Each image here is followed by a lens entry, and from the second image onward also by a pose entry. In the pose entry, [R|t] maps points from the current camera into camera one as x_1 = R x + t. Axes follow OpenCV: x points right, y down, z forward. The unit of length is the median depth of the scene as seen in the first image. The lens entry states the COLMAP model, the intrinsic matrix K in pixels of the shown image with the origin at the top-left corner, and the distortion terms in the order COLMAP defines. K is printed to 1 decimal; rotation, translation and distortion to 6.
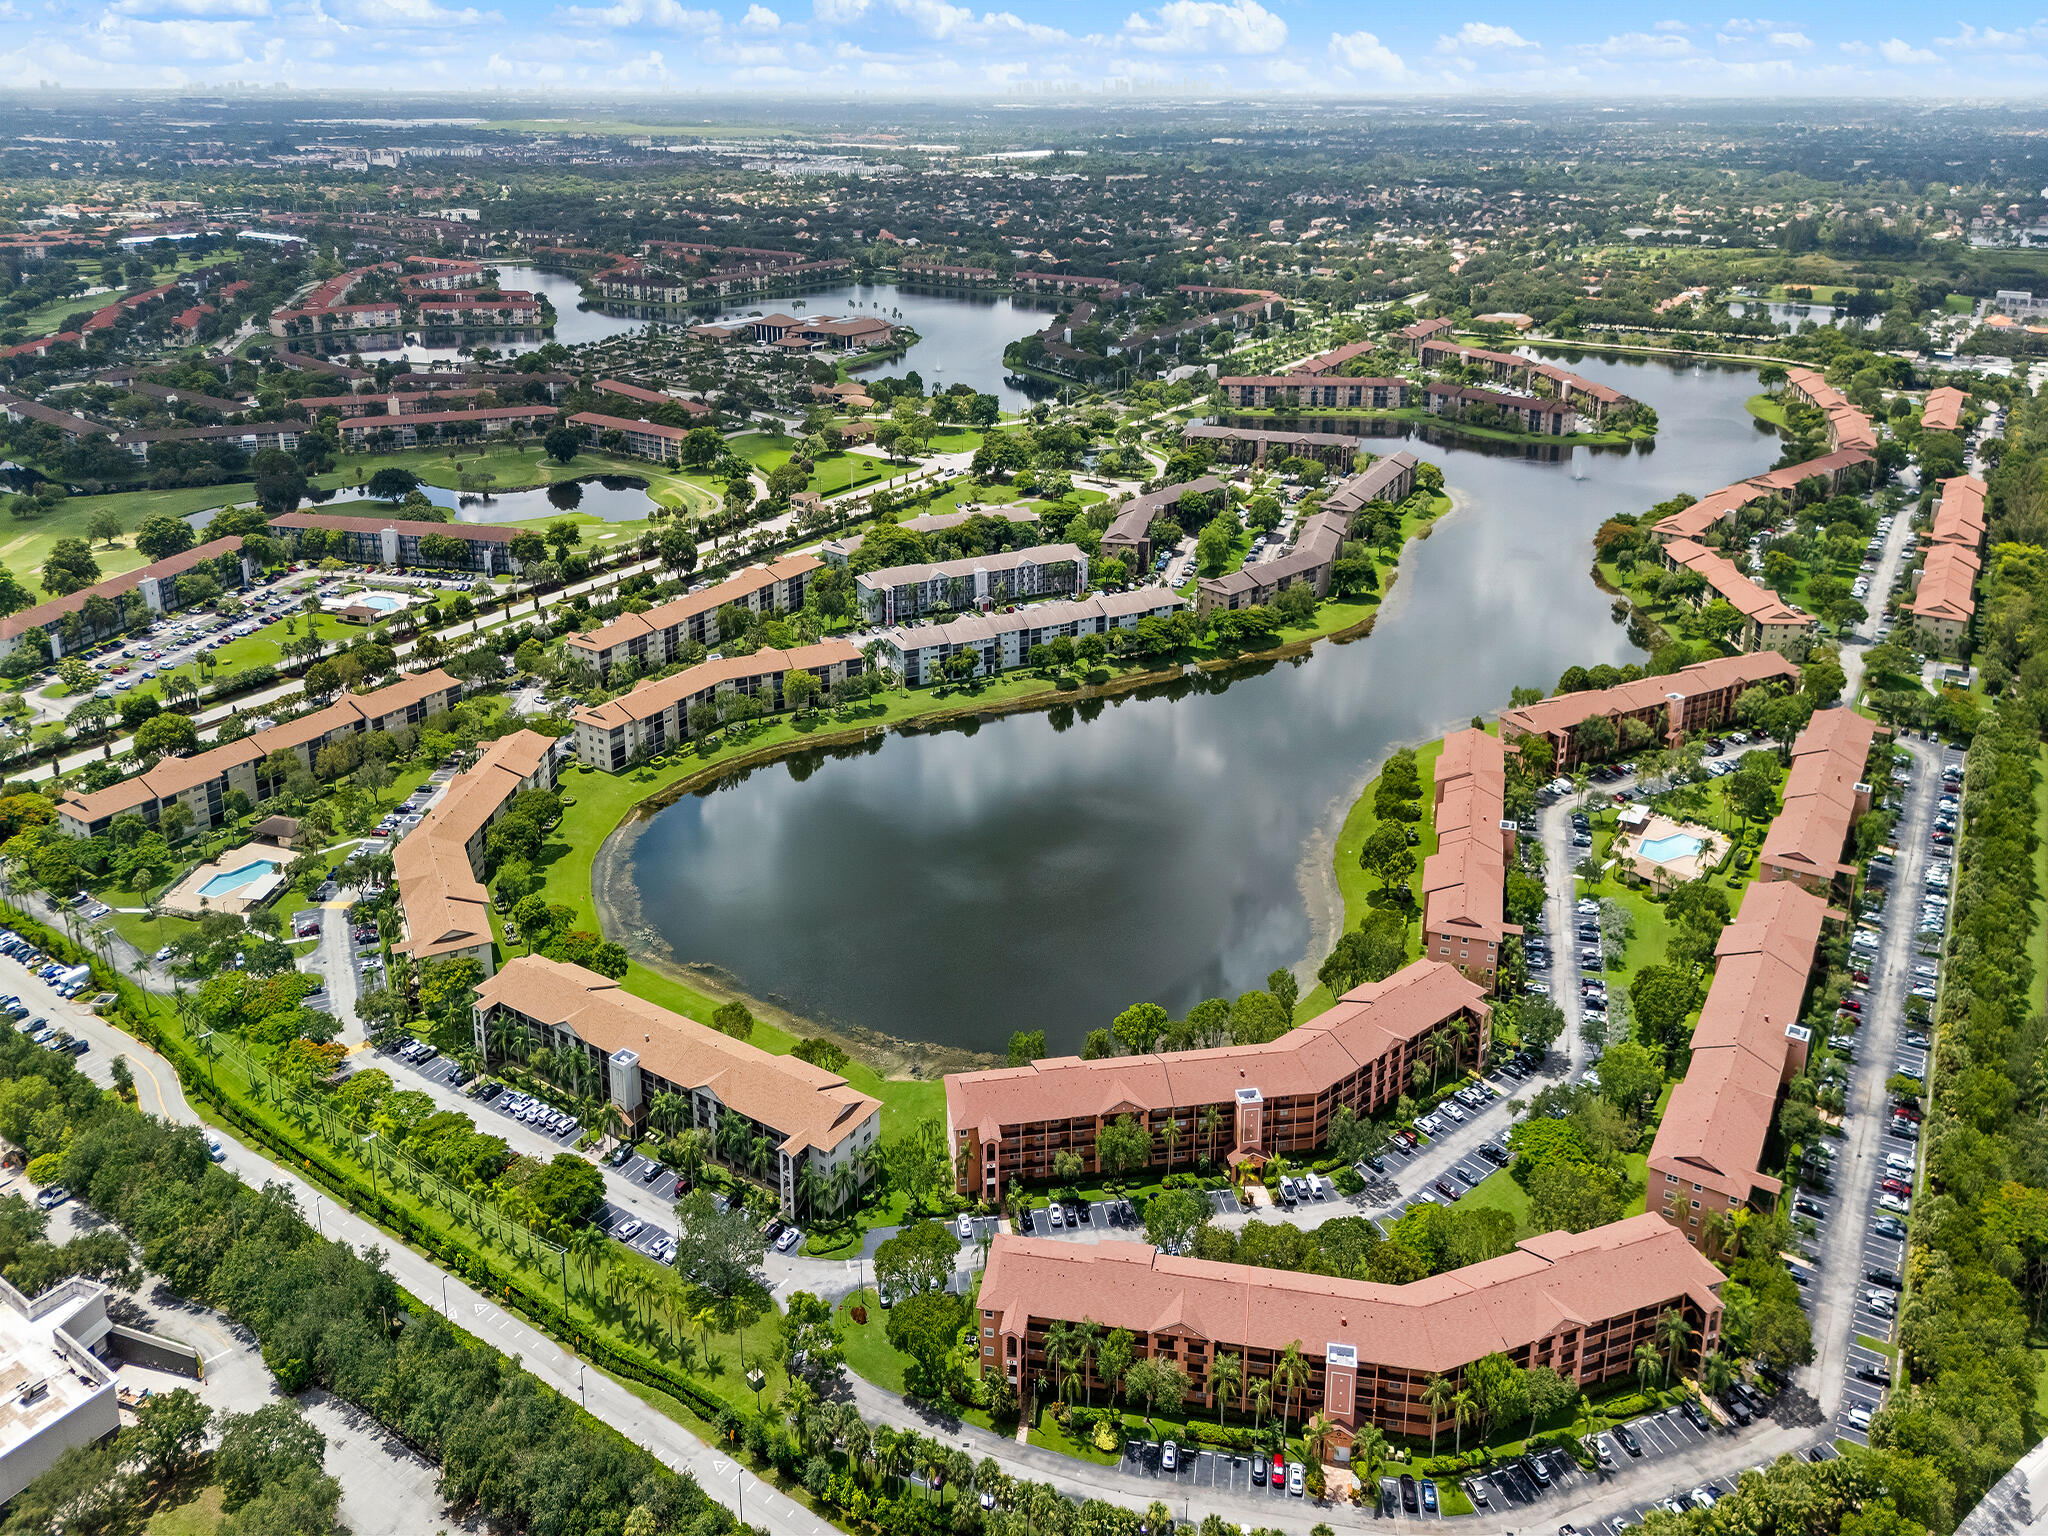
lens RADIAL K [[1431.7, 0, 1024.0], [0, 1431.7, 768.0], [0, 0, 1]] dist [0.077041, -0.056608]
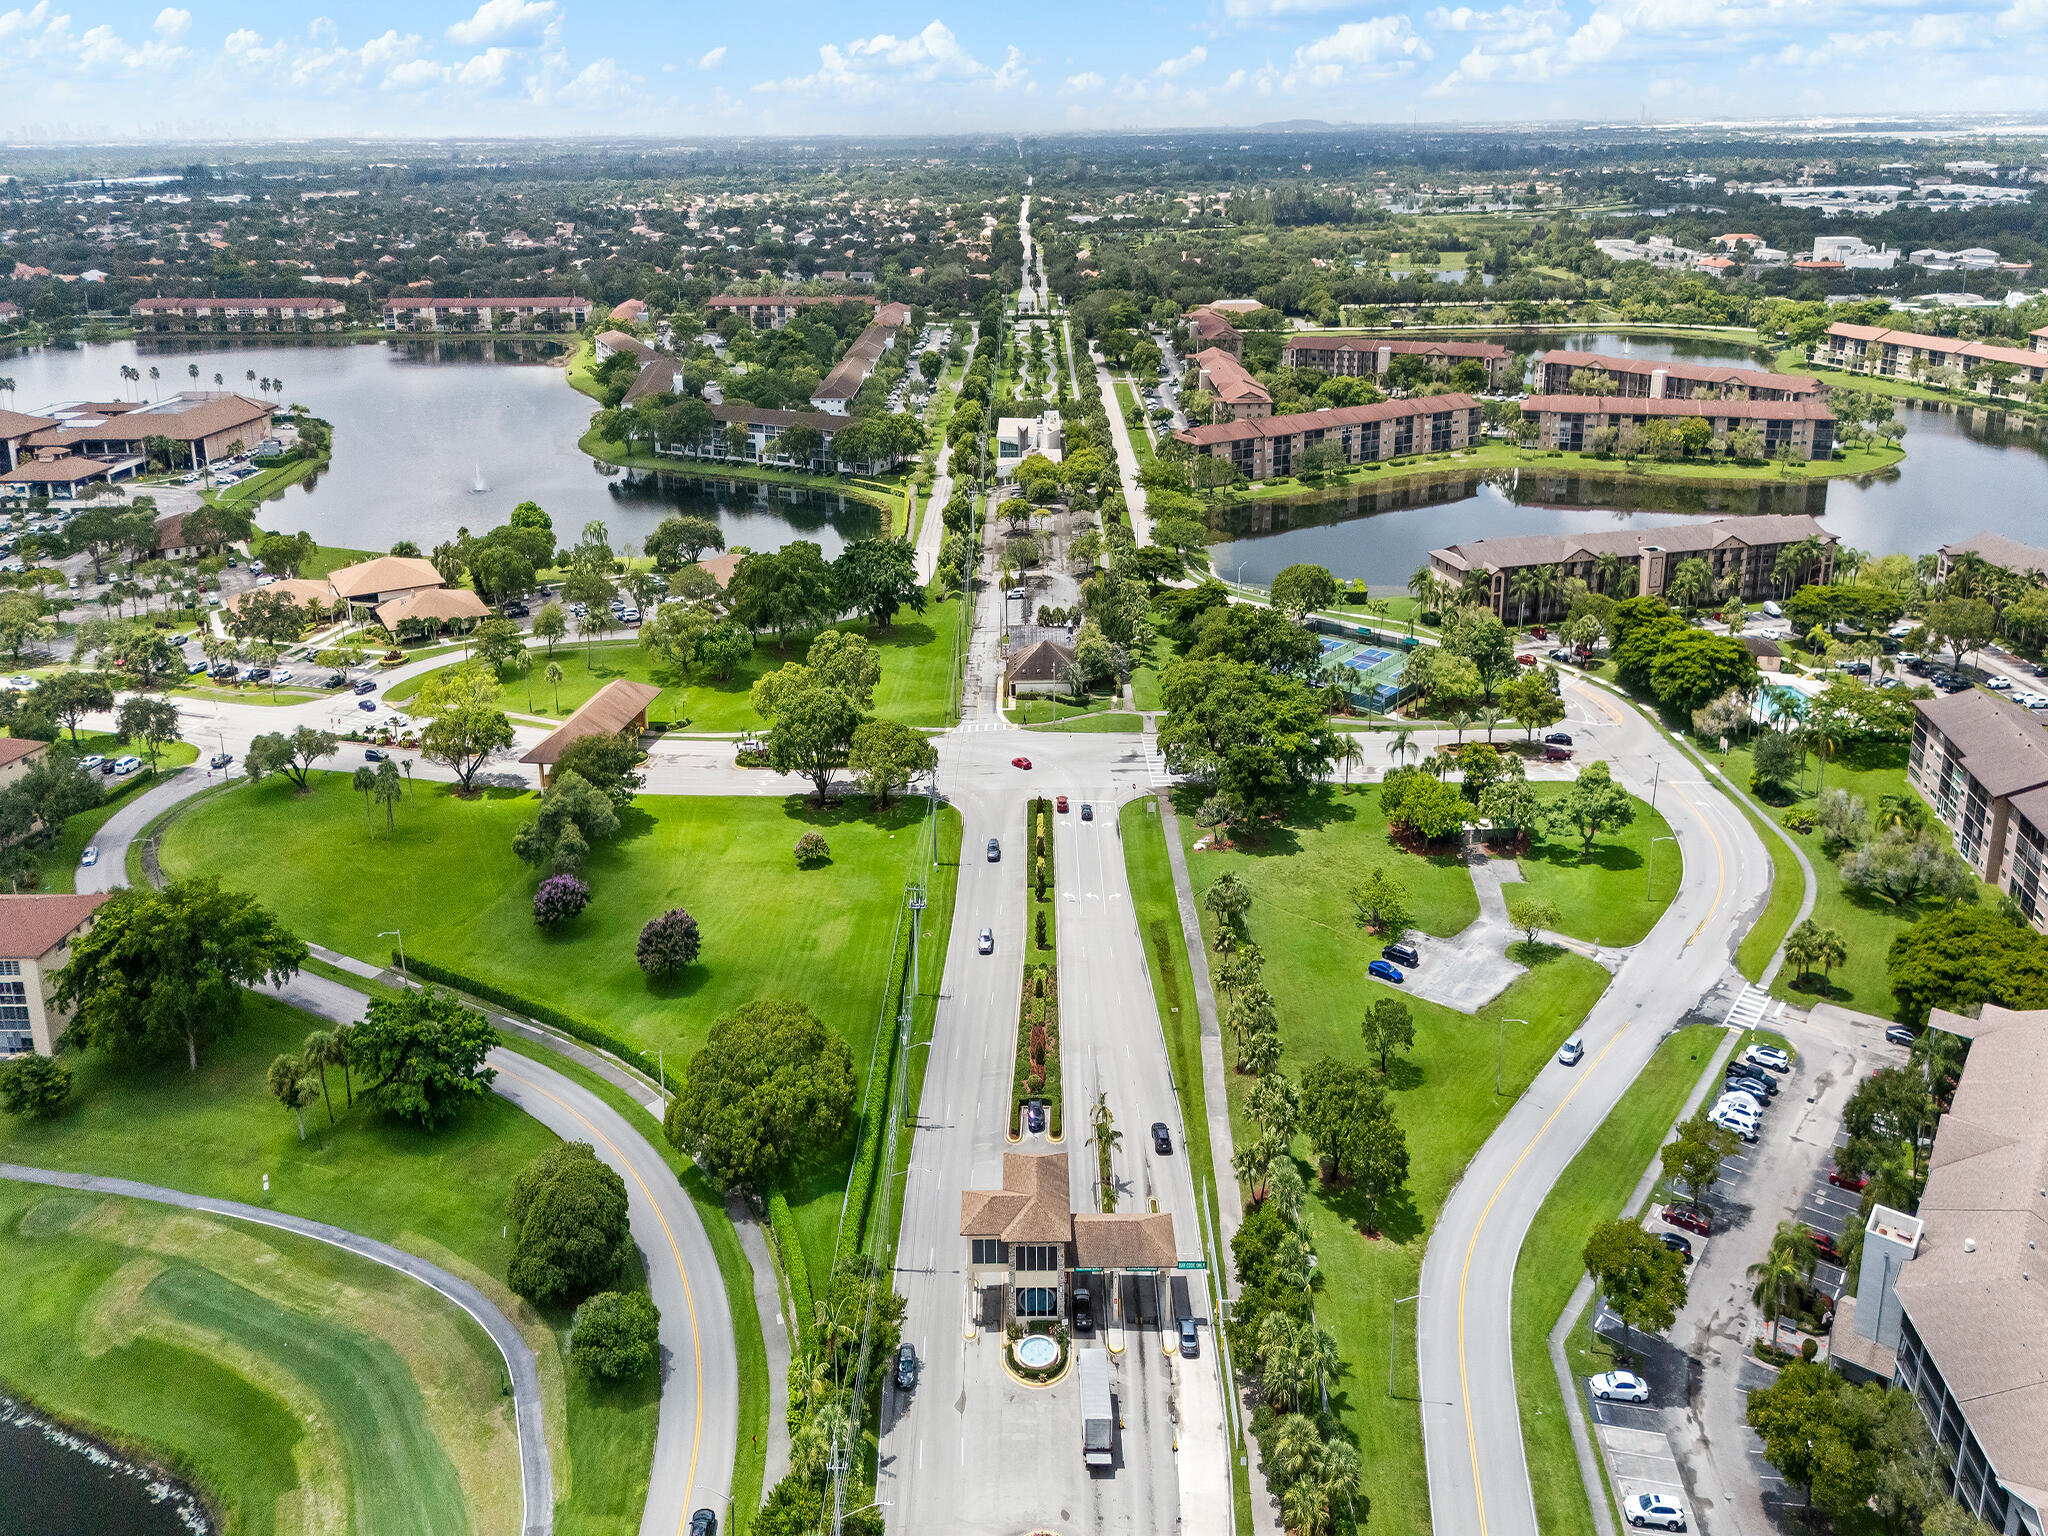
lens RADIAL K [[1431.7, 0, 1024.0], [0, 1431.7, 768.0], [0, 0, 1]] dist [0.077041, -0.056608]
pose [[0.847543, -0.229583, 0.478500, -0.197554], [0.242177, 0.969555, 0.036234, -0.213707], [-0.472251, 0.085172, 0.877340, 0.676283]]
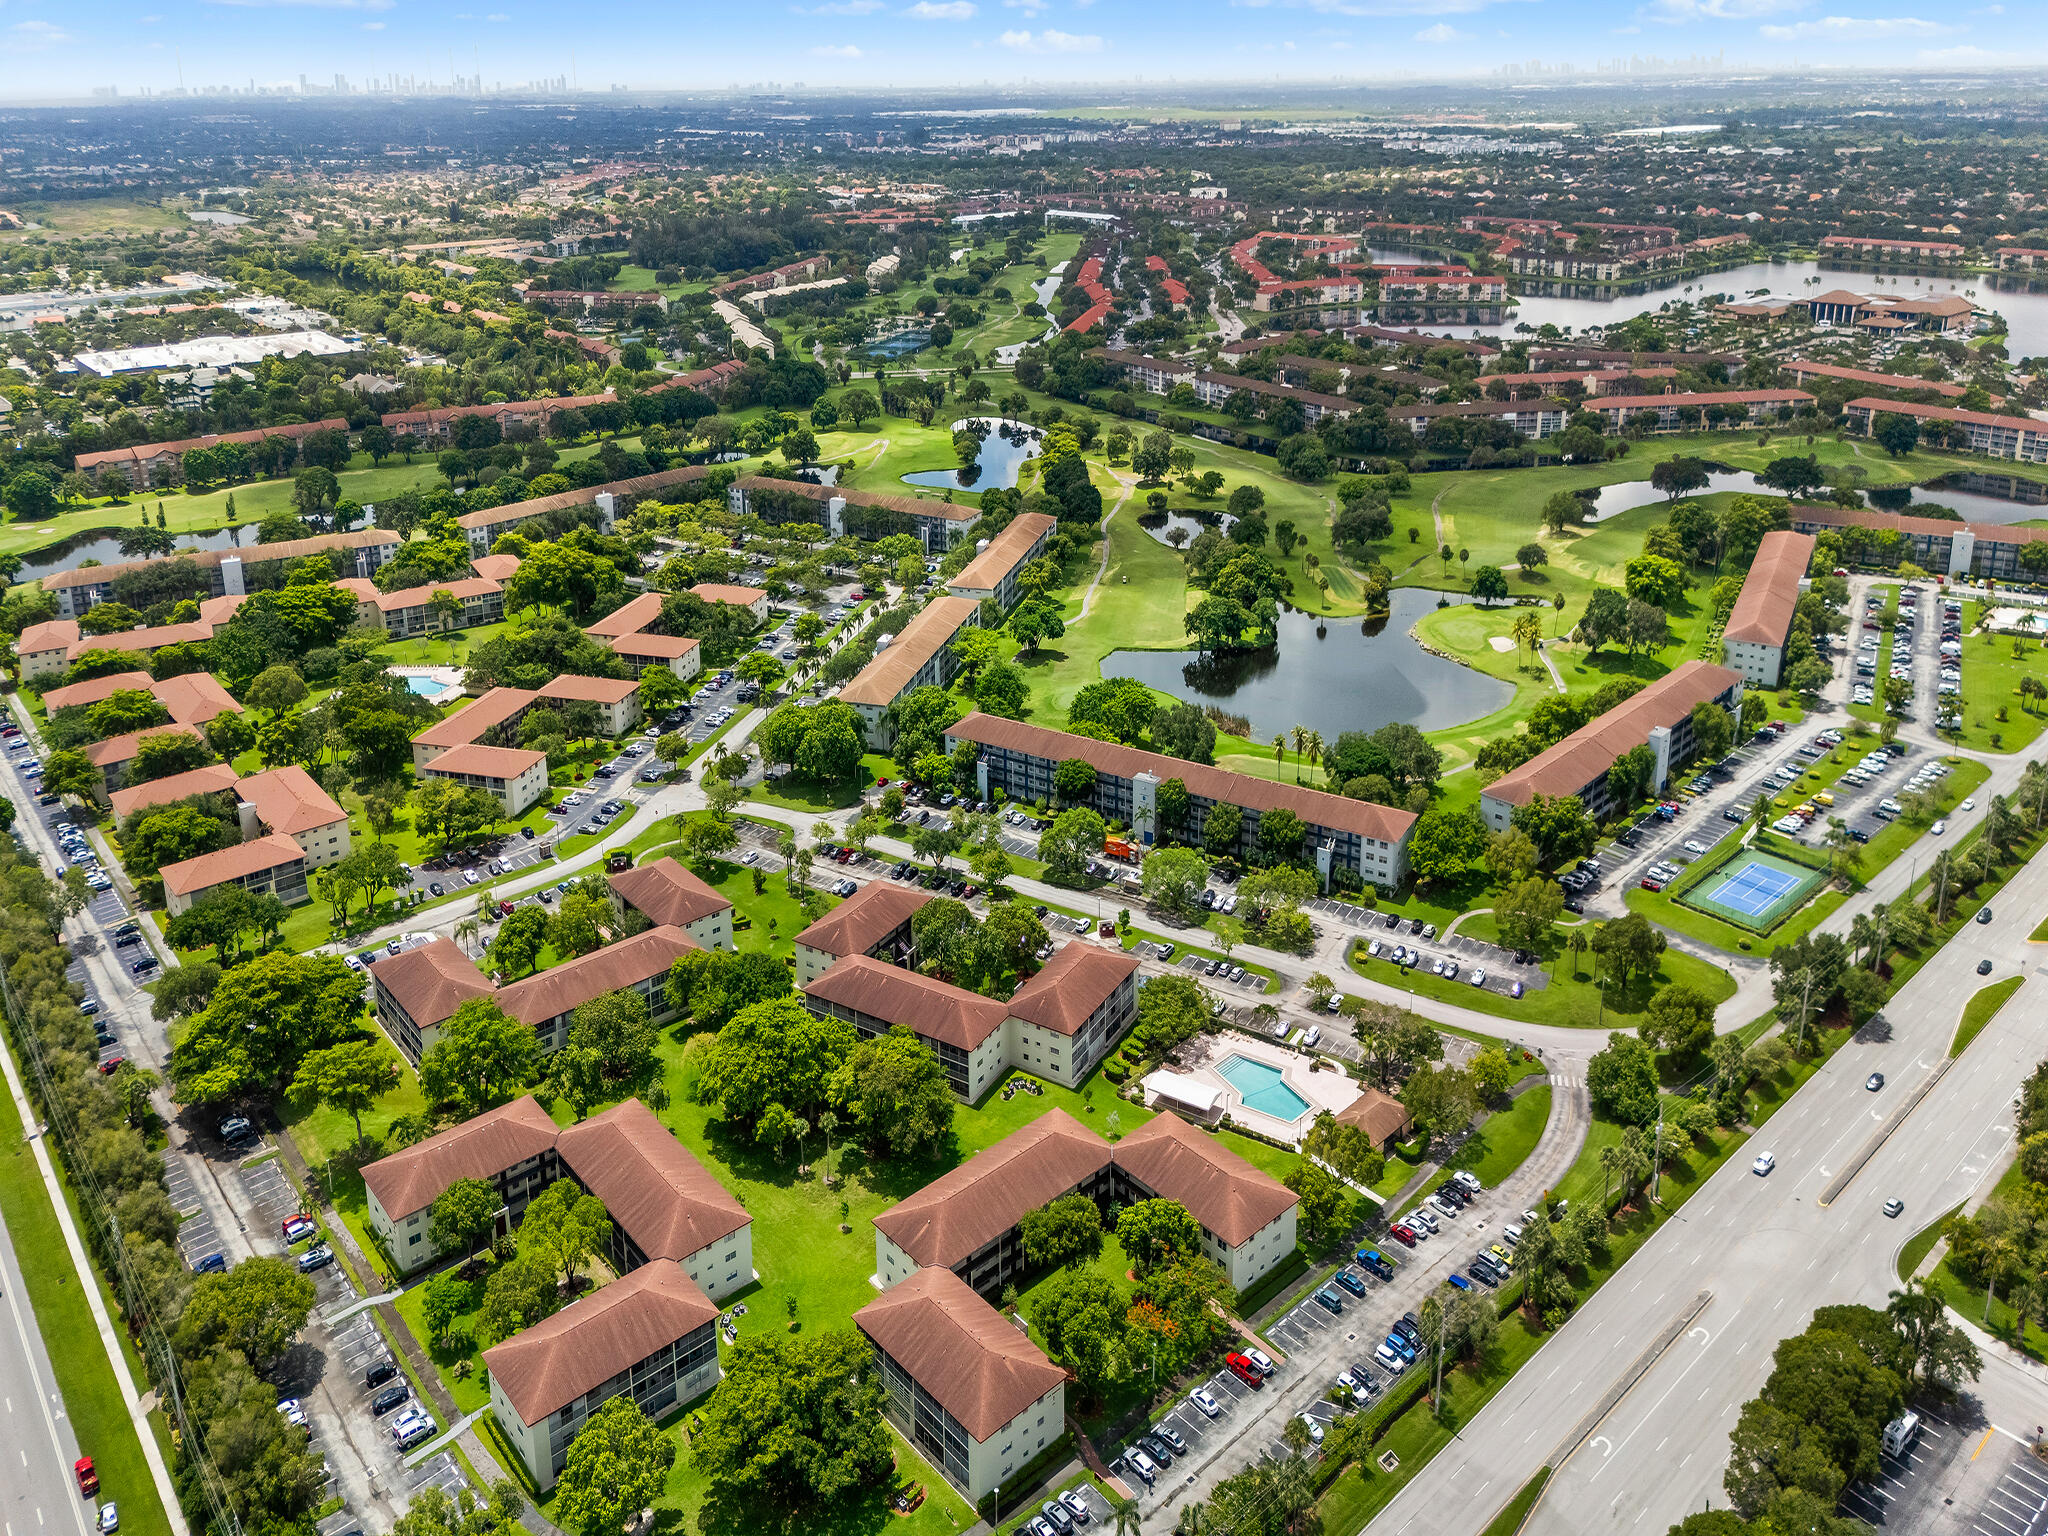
lens RADIAL K [[1431.7, 0, 1024.0], [0, 1431.7, 768.0], [0, 0, 1]] dist [0.077041, -0.056608]
pose [[0.961883, 0.108387, -0.251066, -0.544645], [-0.106852, 0.994078, 0.019780, 0.008560], [0.251723, 0.007800, 0.967768, 0.038157]]
